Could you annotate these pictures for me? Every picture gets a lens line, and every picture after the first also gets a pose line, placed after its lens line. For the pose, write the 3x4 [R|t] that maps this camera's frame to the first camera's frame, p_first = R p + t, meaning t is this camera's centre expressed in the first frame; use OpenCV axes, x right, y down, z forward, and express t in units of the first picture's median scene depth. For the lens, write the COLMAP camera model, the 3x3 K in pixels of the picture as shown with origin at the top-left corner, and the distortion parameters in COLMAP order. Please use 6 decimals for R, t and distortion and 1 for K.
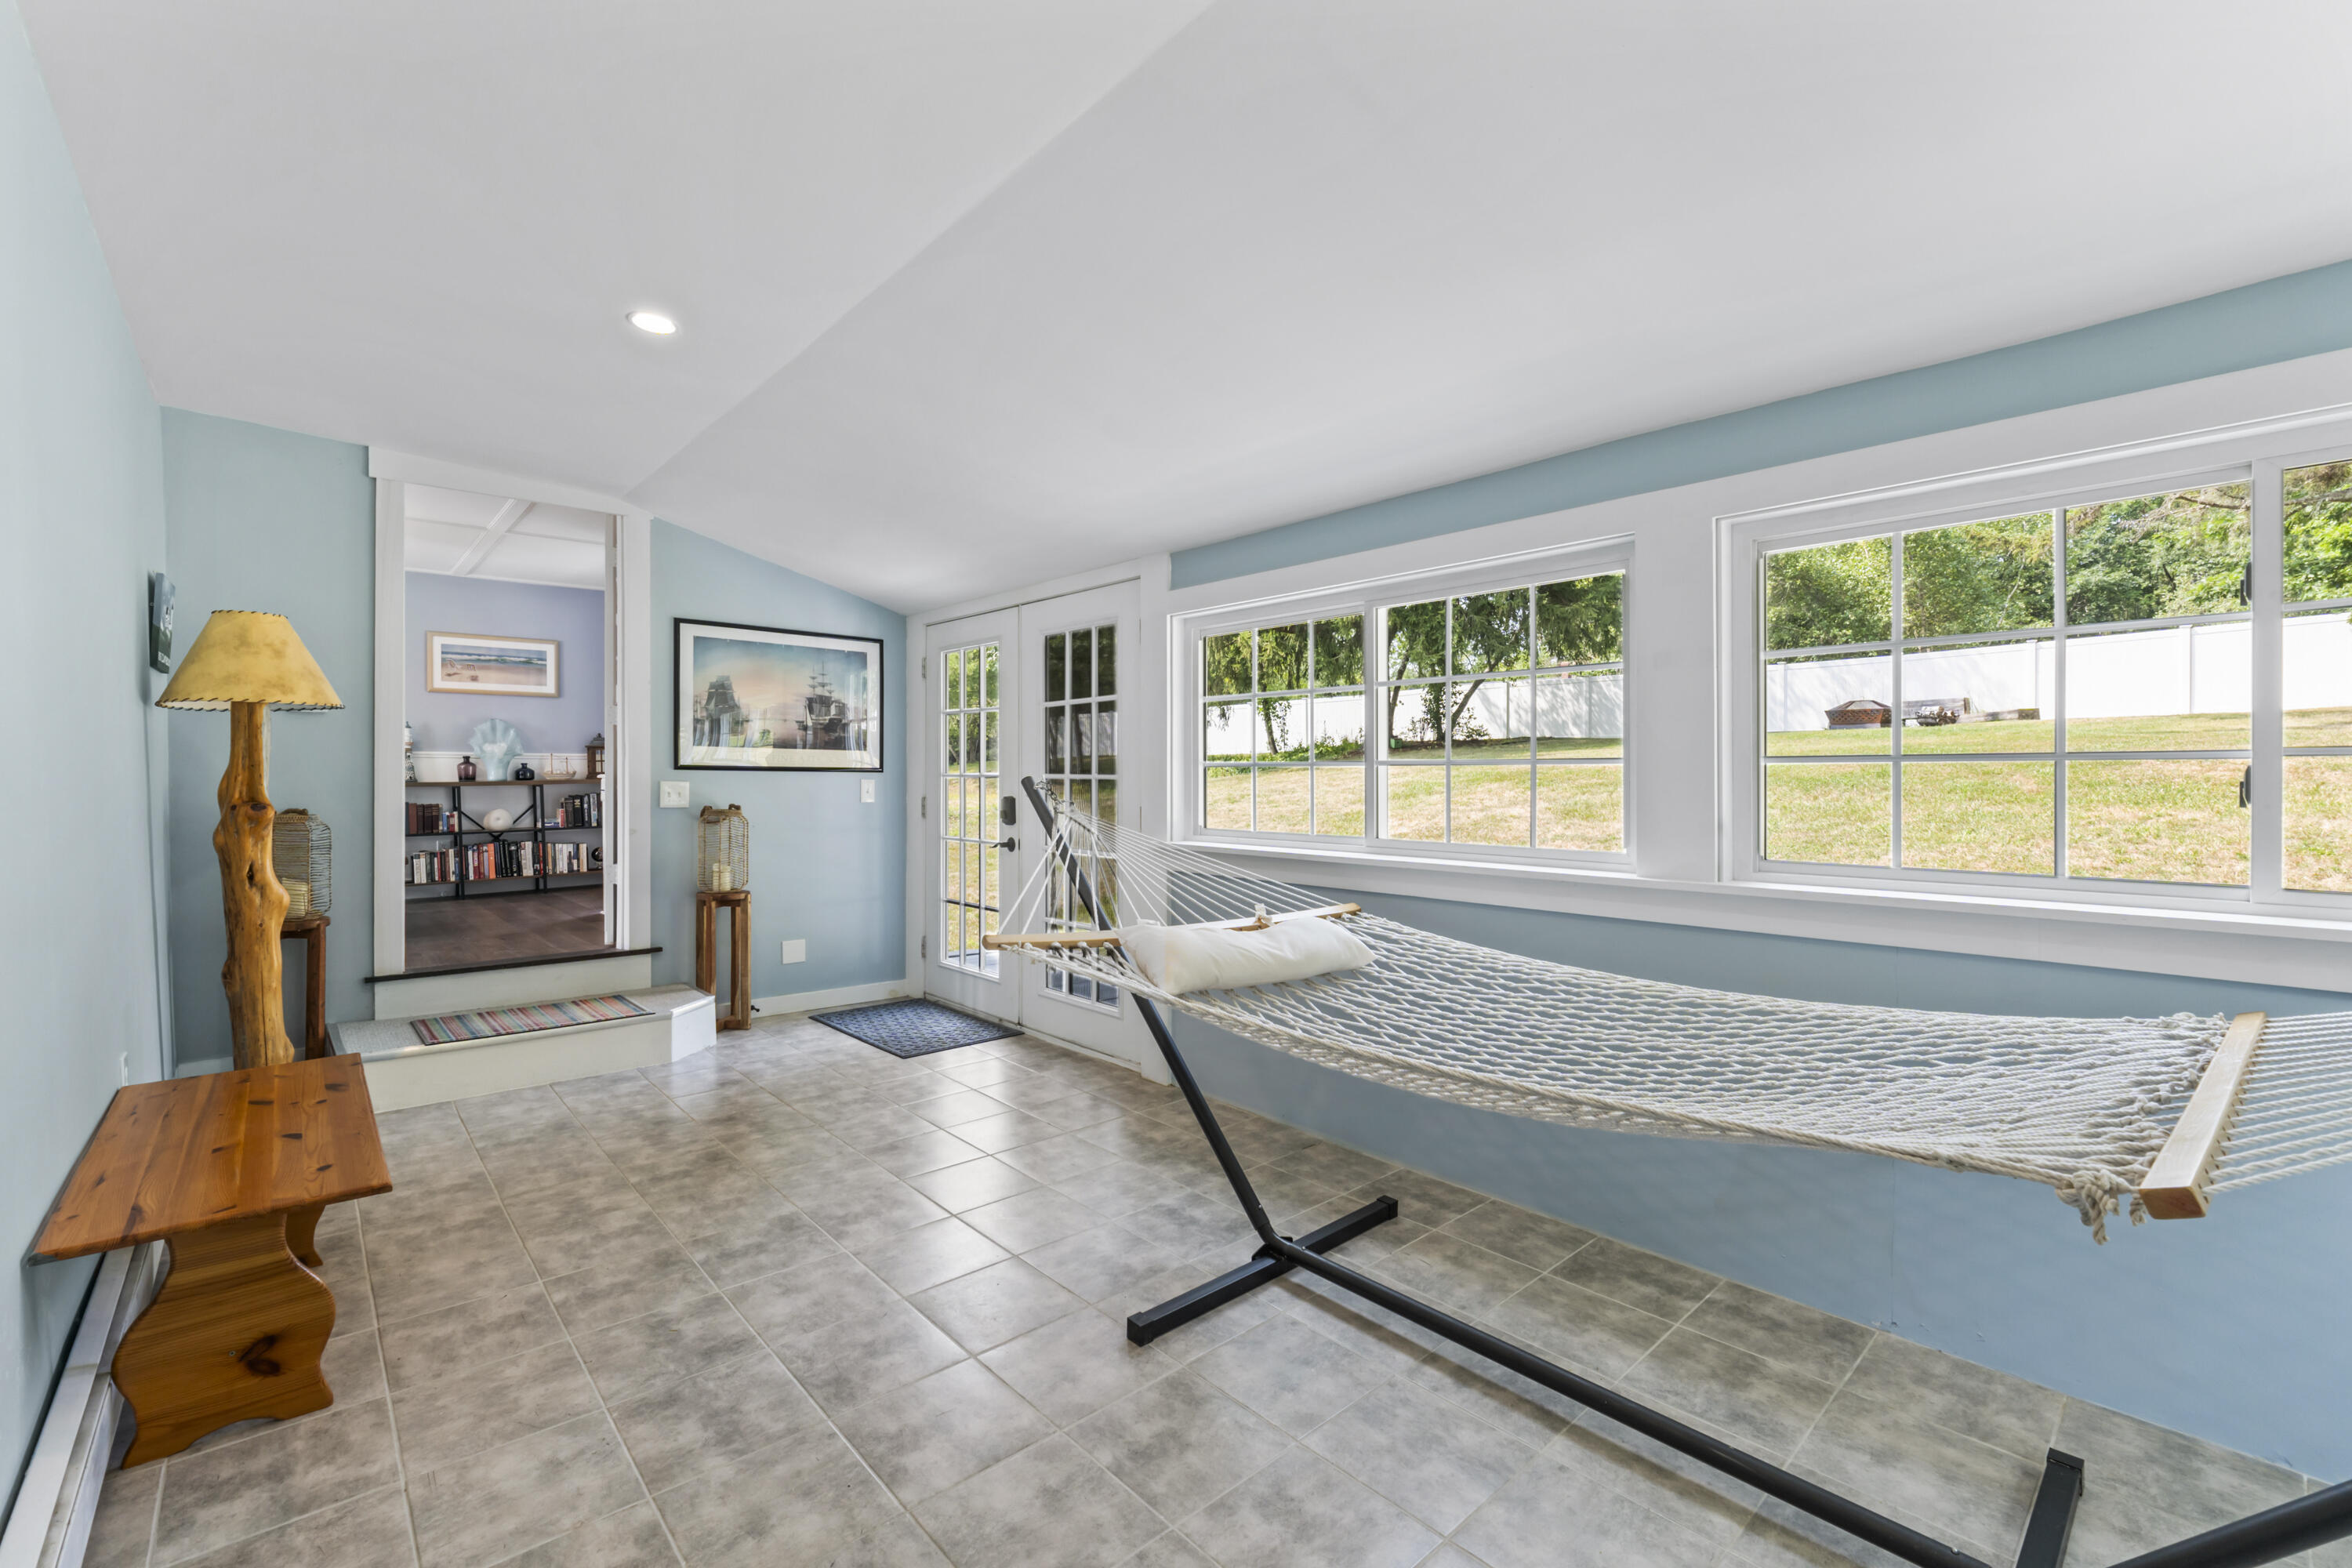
lens RADIAL K [[989.0, 0, 1167.1], [0, 989.0, 788.8], [0, 0, 1]] dist [0.000644, -0.000331]
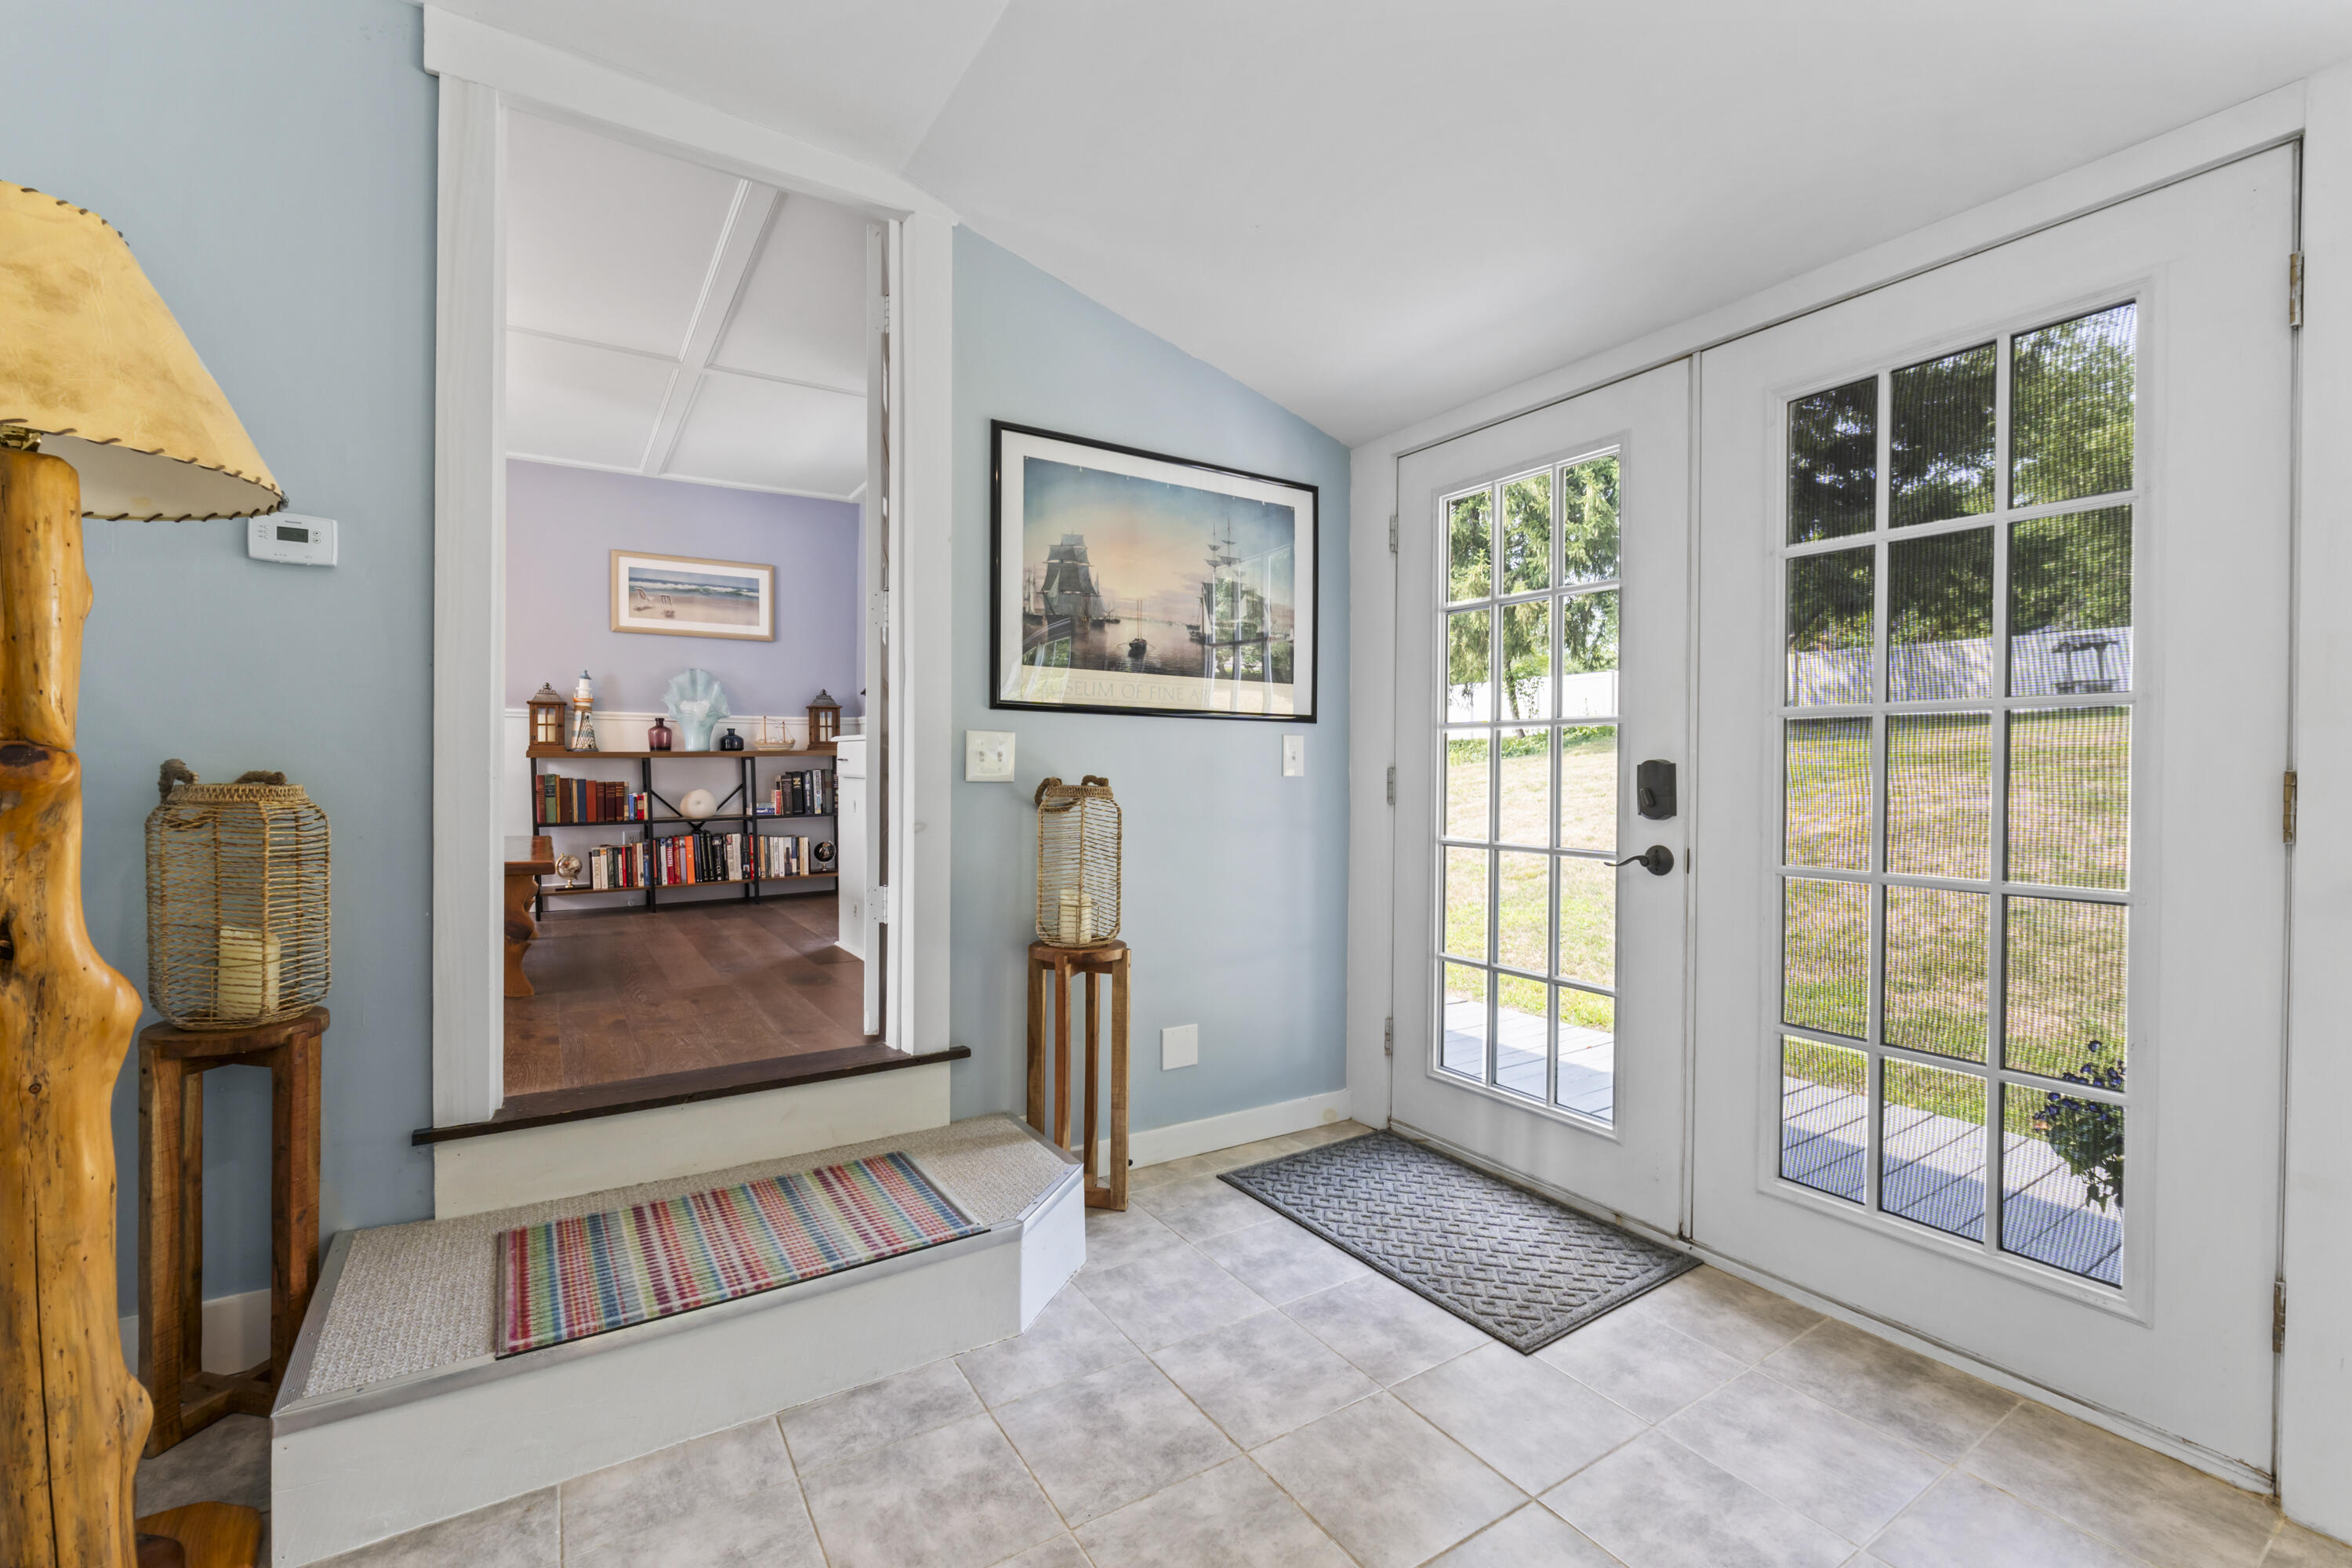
lens RADIAL K [[989.0, 0, 1182.0], [0, 989.0, 779.2], [0, 0, 1]] dist [0.000644, -0.000331]
pose [[0.988673, 0.003112, -0.150055, -0.279188], [-0.003141, 0.999995, 0.000043, 0.015635], [0.150055, 0.000429, 0.988678, 0.433963]]
